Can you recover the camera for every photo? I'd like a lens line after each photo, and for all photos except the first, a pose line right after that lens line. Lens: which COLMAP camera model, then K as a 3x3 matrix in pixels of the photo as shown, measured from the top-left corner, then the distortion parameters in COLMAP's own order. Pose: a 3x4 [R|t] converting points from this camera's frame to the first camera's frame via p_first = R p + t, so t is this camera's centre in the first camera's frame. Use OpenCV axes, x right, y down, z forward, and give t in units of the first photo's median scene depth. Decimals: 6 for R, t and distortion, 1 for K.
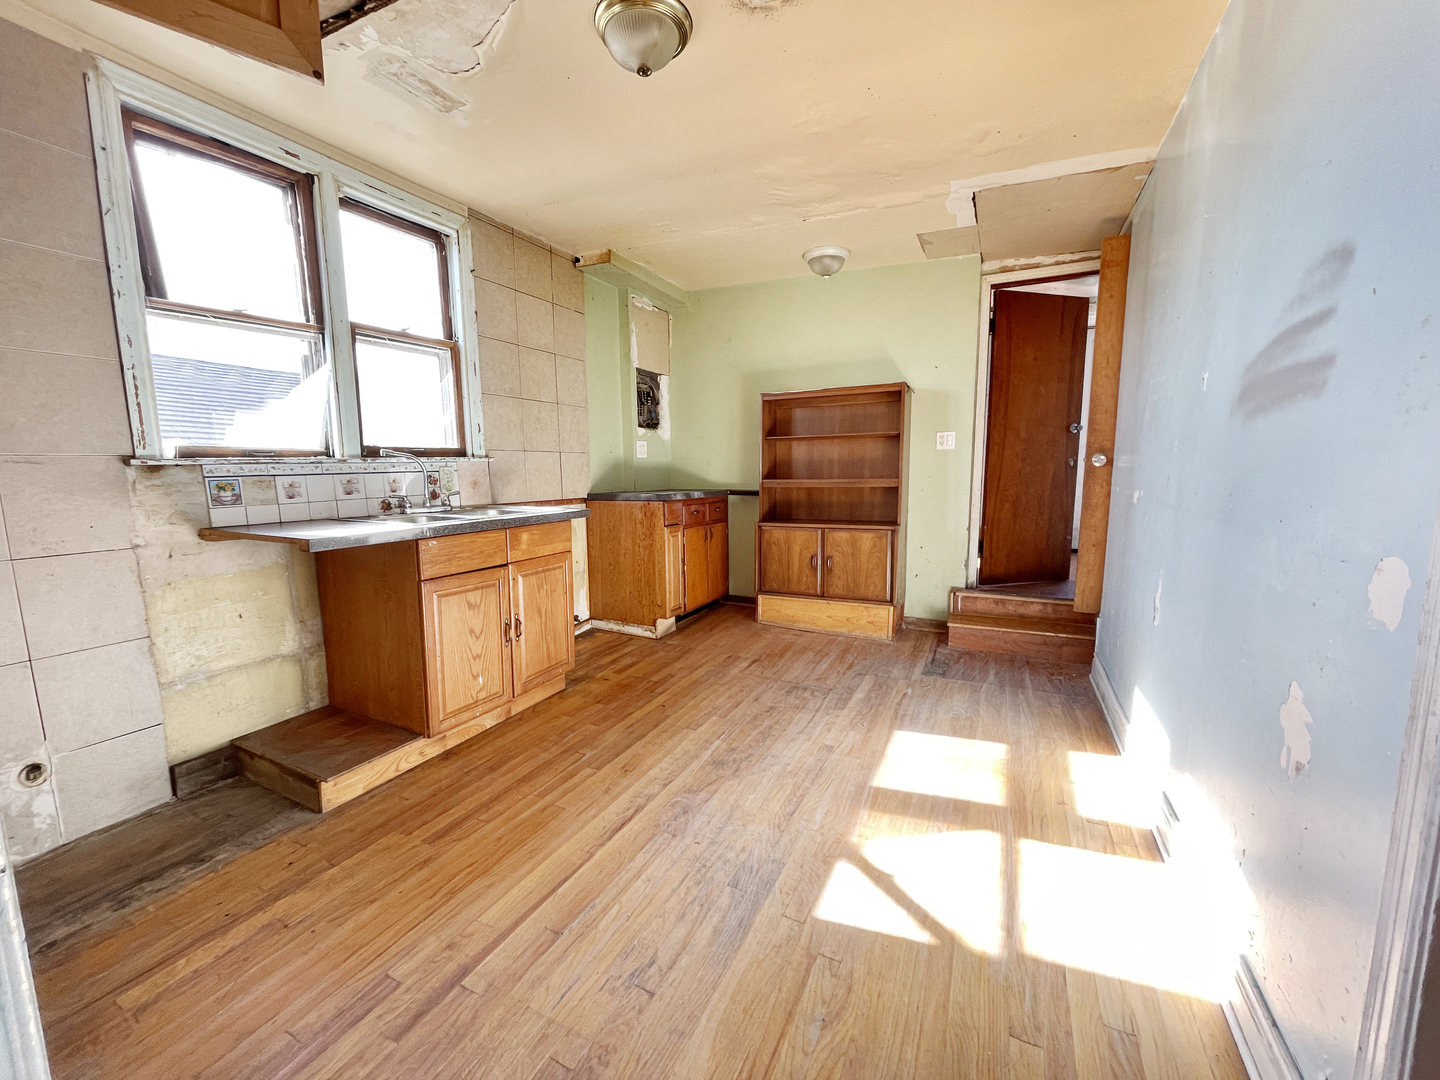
lens RADIAL K [[585.0, 0, 715.1], [0, 585.0, 546.4], [0, 0, 1]] dist [0.007820, -0.000891]
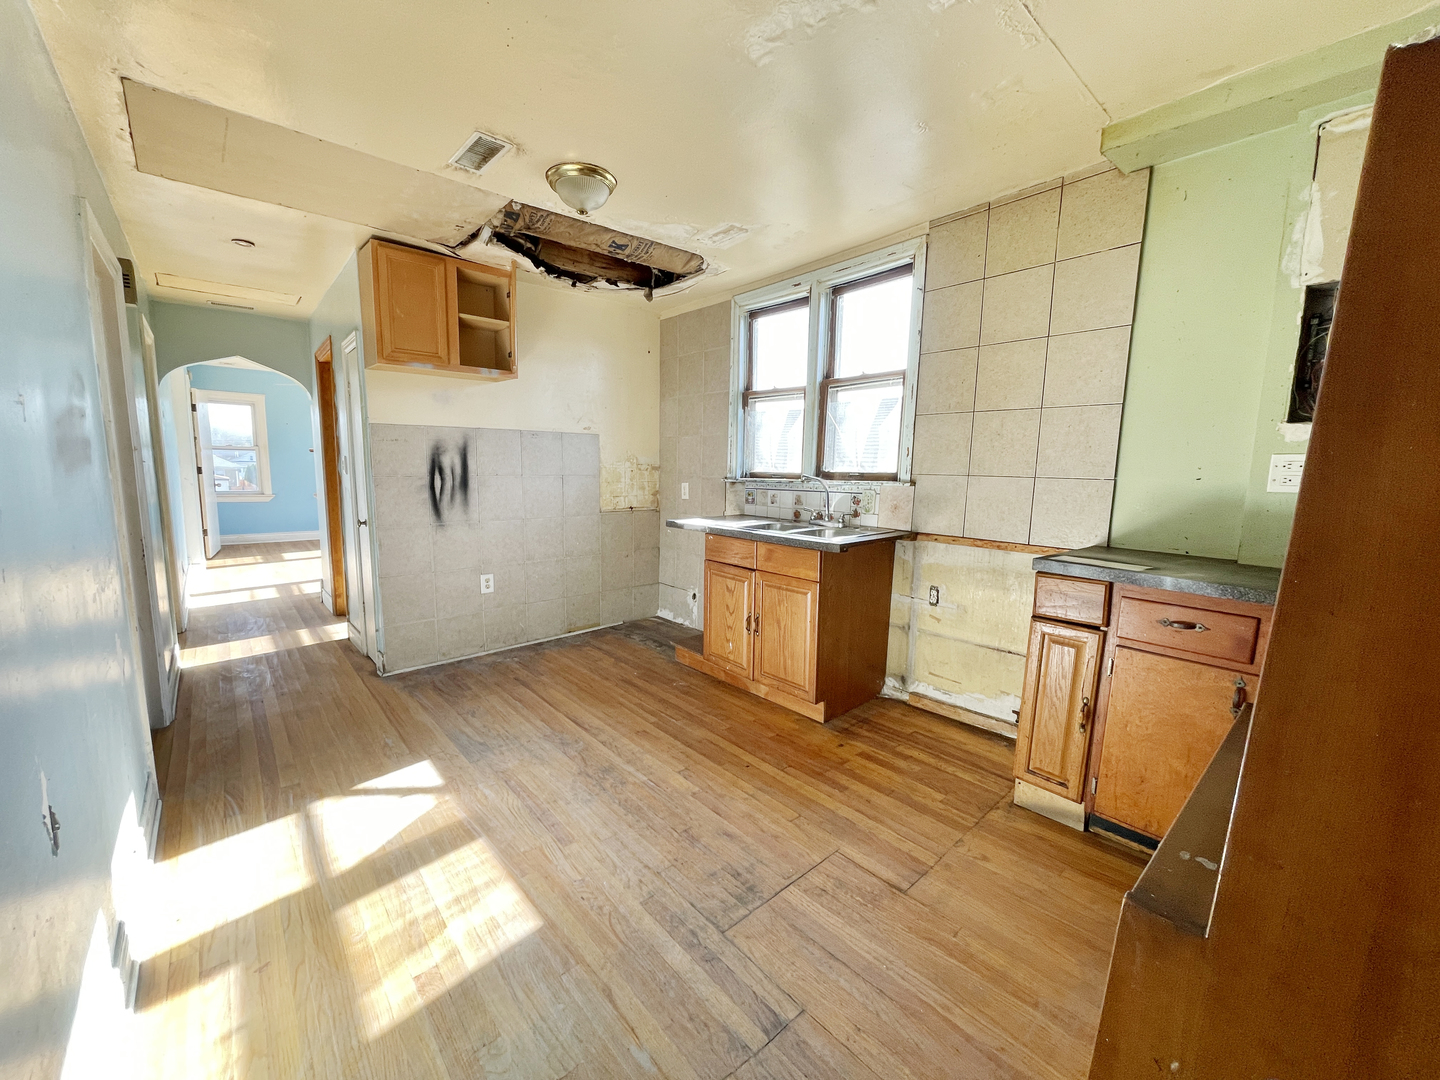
lens RADIAL K [[585.0, 0, 707.7], [0, 585.0, 545.8], [0, 0, 1]] dist [0.007820, -0.000891]
pose [[-0.401115, 0.134006, -0.906173, 0.829109], [-0.133455, 0.970138, 0.202538, -0.267495], [0.906254, 0.202175, -0.371253, 1.431836]]
